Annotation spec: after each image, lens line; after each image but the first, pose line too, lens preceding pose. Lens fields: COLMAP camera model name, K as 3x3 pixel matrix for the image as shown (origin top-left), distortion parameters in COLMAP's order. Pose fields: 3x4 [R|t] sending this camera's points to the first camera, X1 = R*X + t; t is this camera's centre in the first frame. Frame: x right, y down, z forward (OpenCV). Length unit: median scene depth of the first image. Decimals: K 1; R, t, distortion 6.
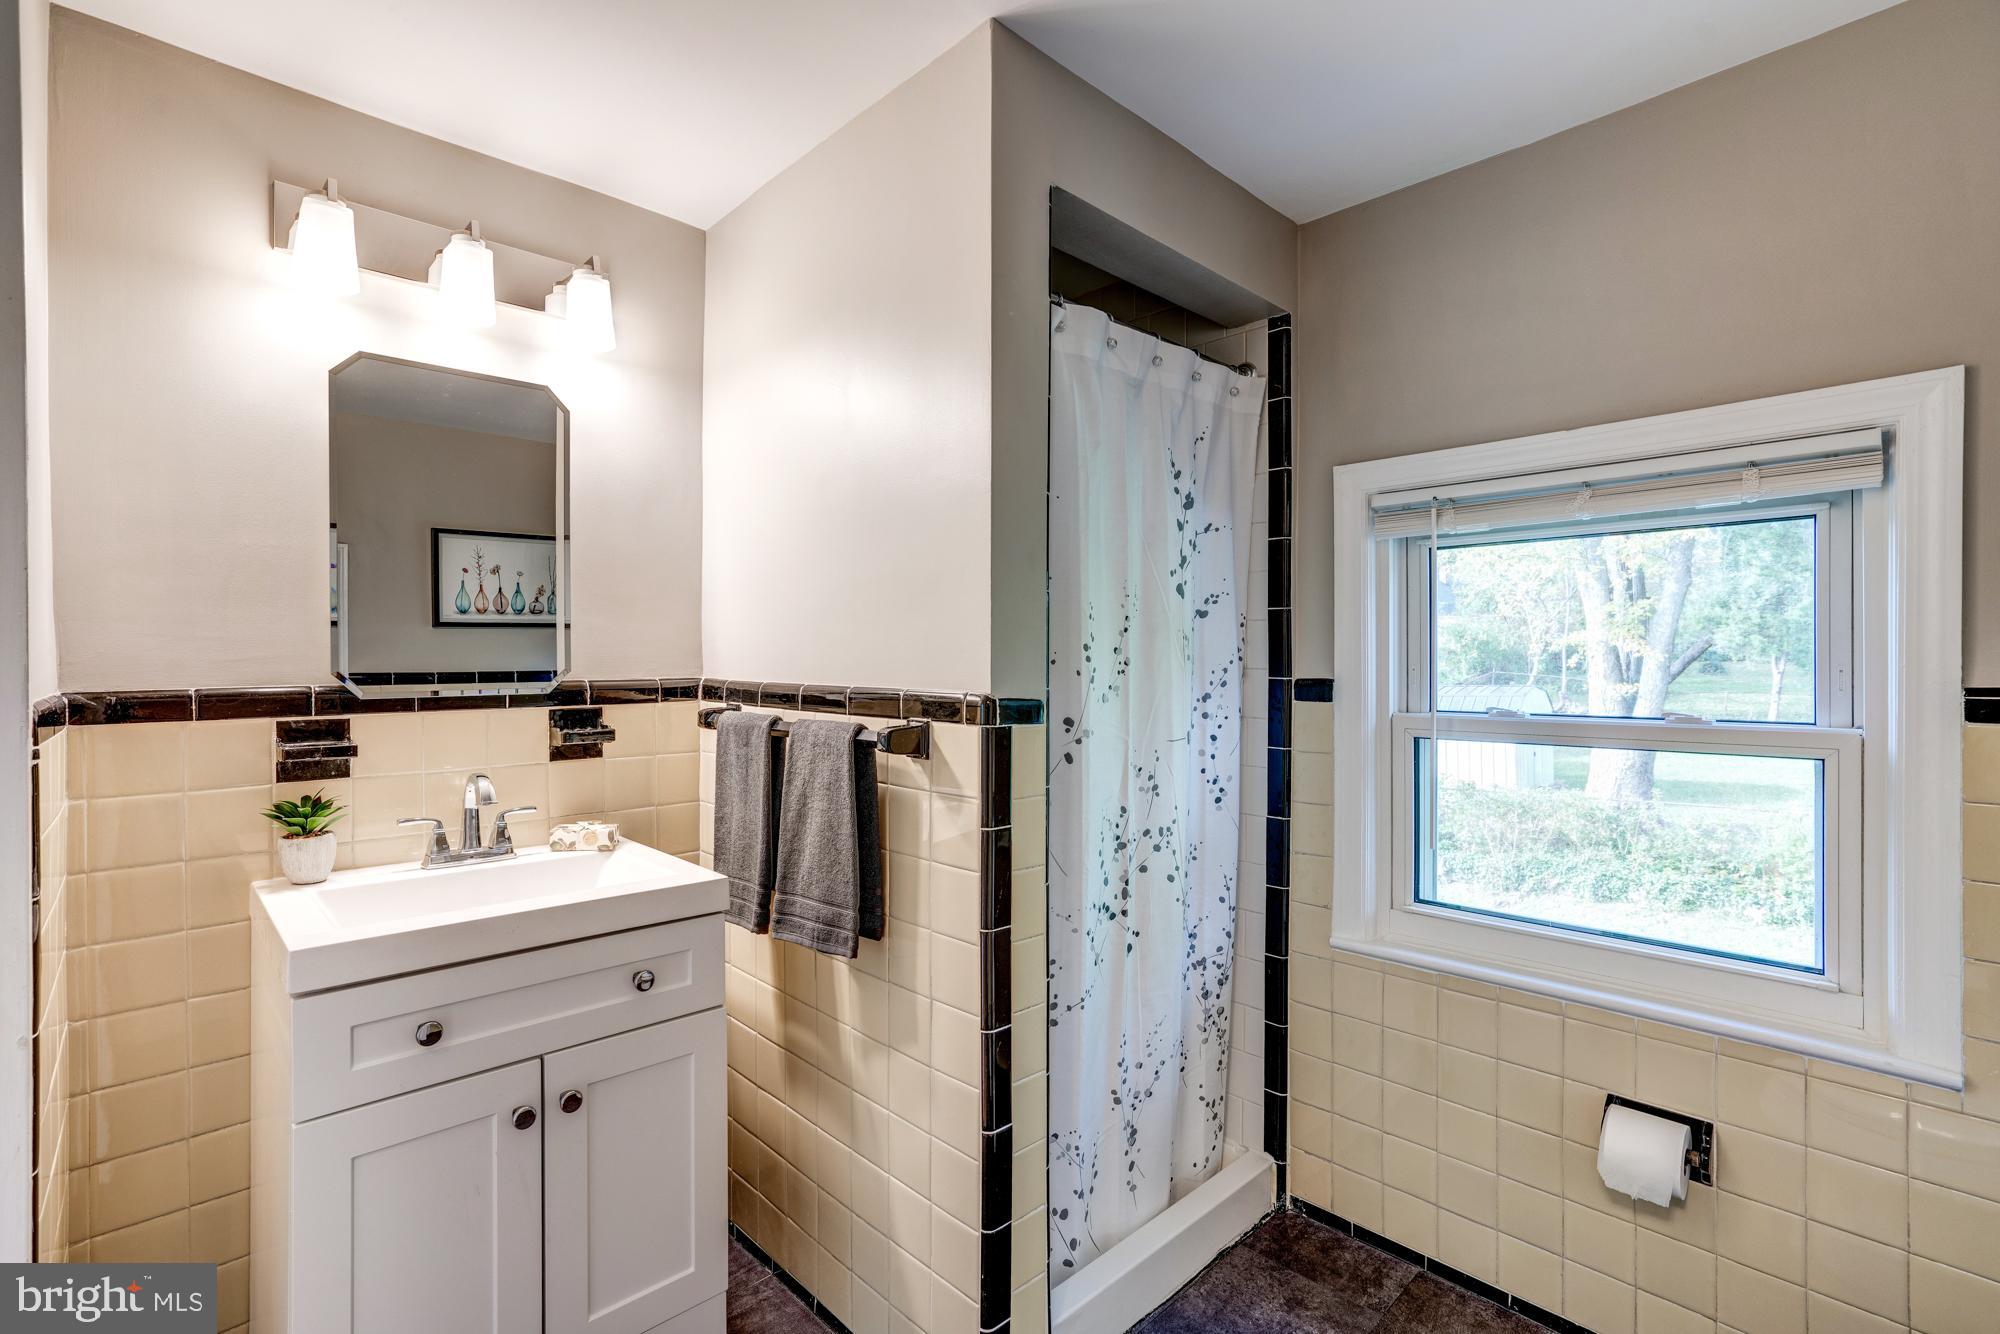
lens RADIAL K [[920.9, 0, 997.1], [0, 920.9, 658.6], [0, 0, 1]] dist [-0.005118, 0.002136]
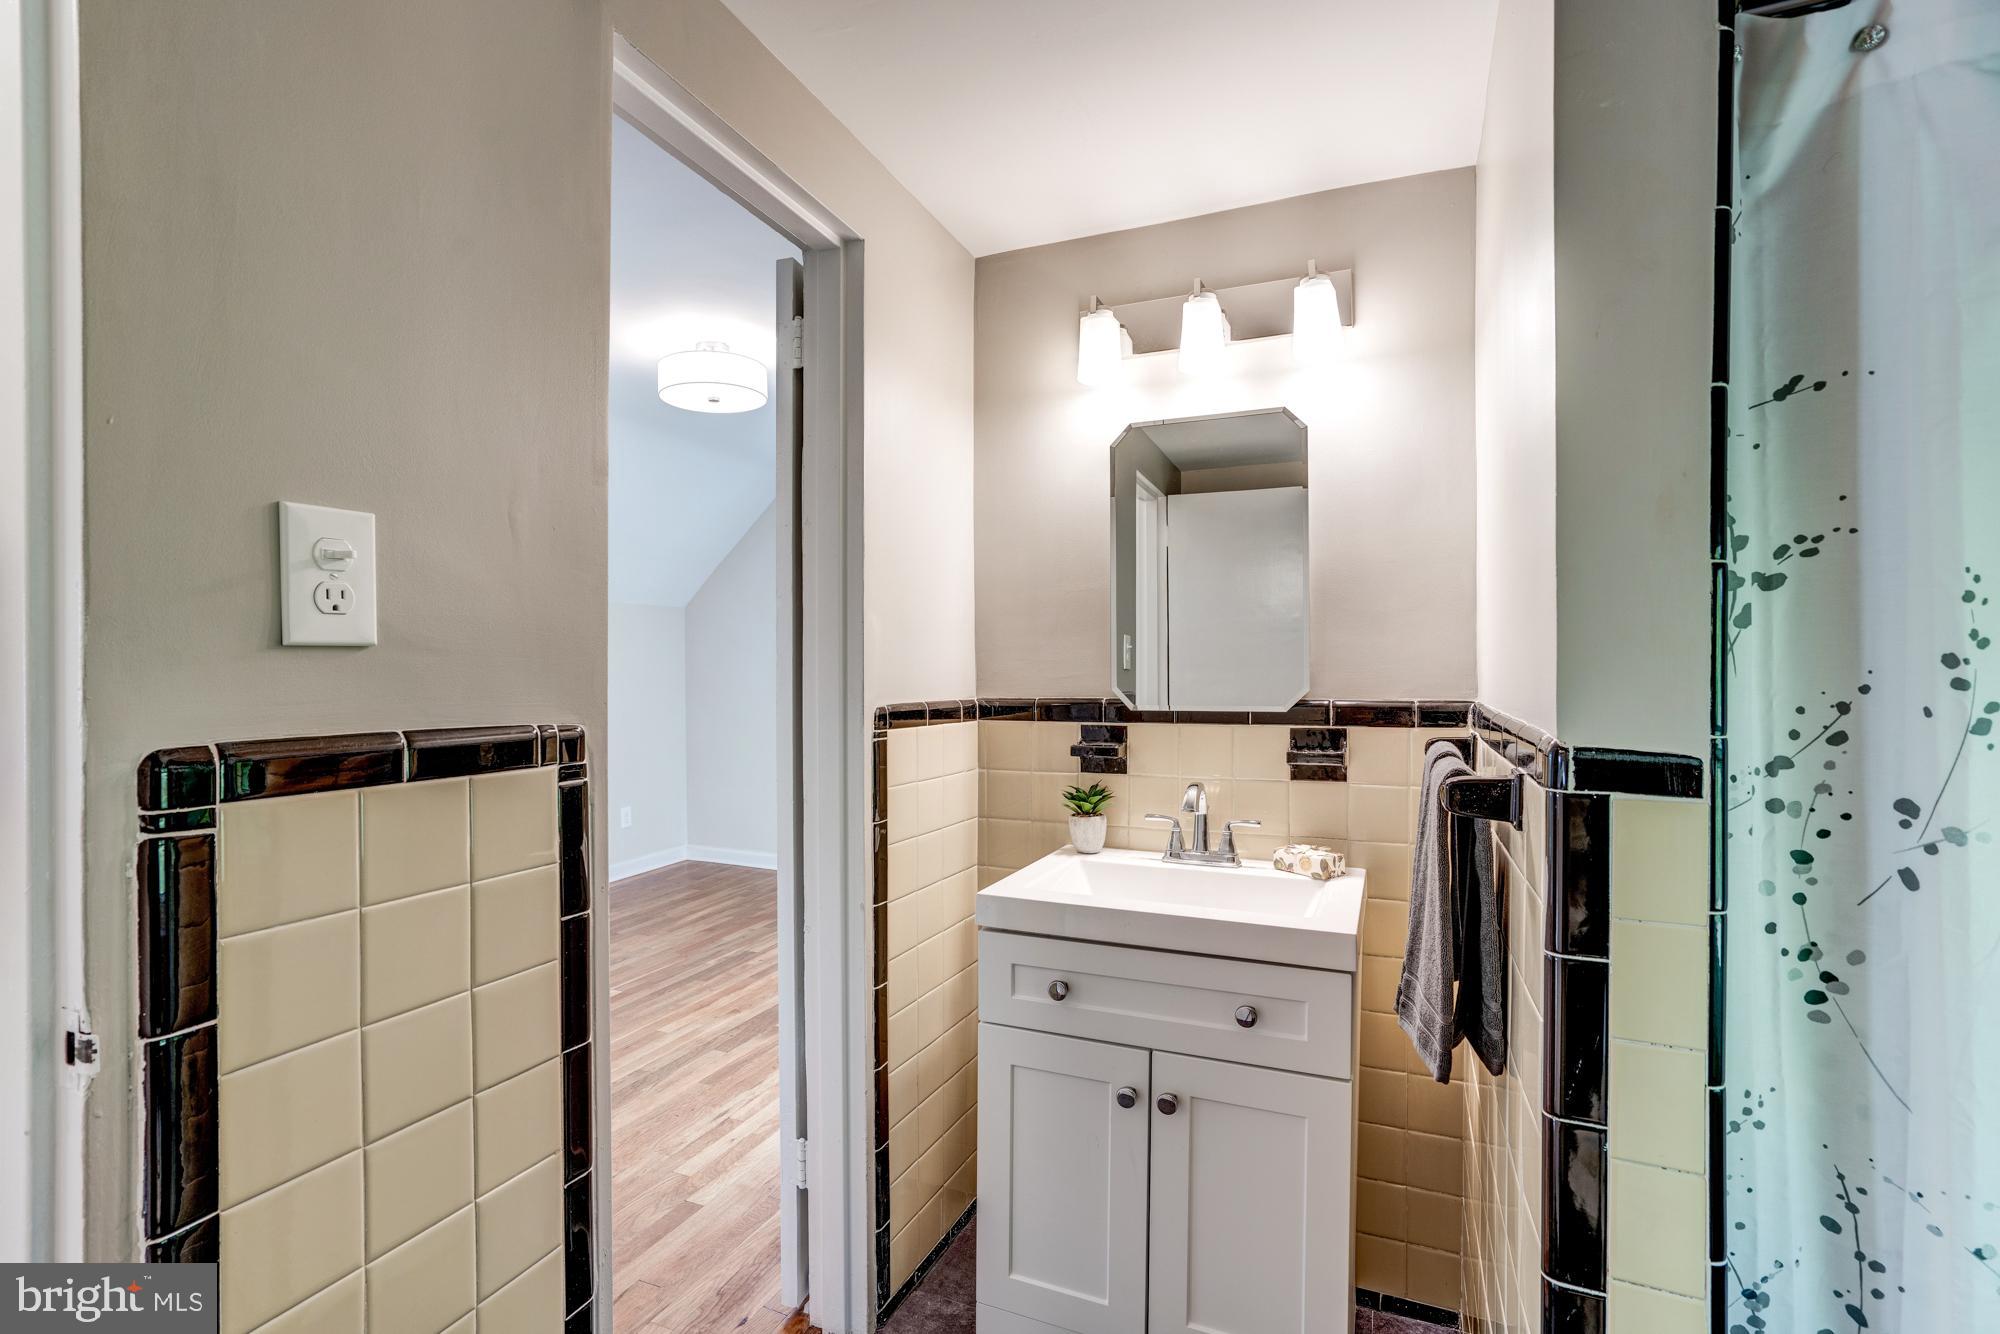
lens RADIAL K [[920.9, 0, 999.1], [0, 920.9, 682.1], [0, 0, 1]] dist [-0.005118, 0.002136]
pose [[0.402410, 0.008235, -0.915423, 0.339489], [-0.002266, 0.999965, 0.007999, -0.003145], [0.915457, -0.001144, 0.402415, 0.337711]]
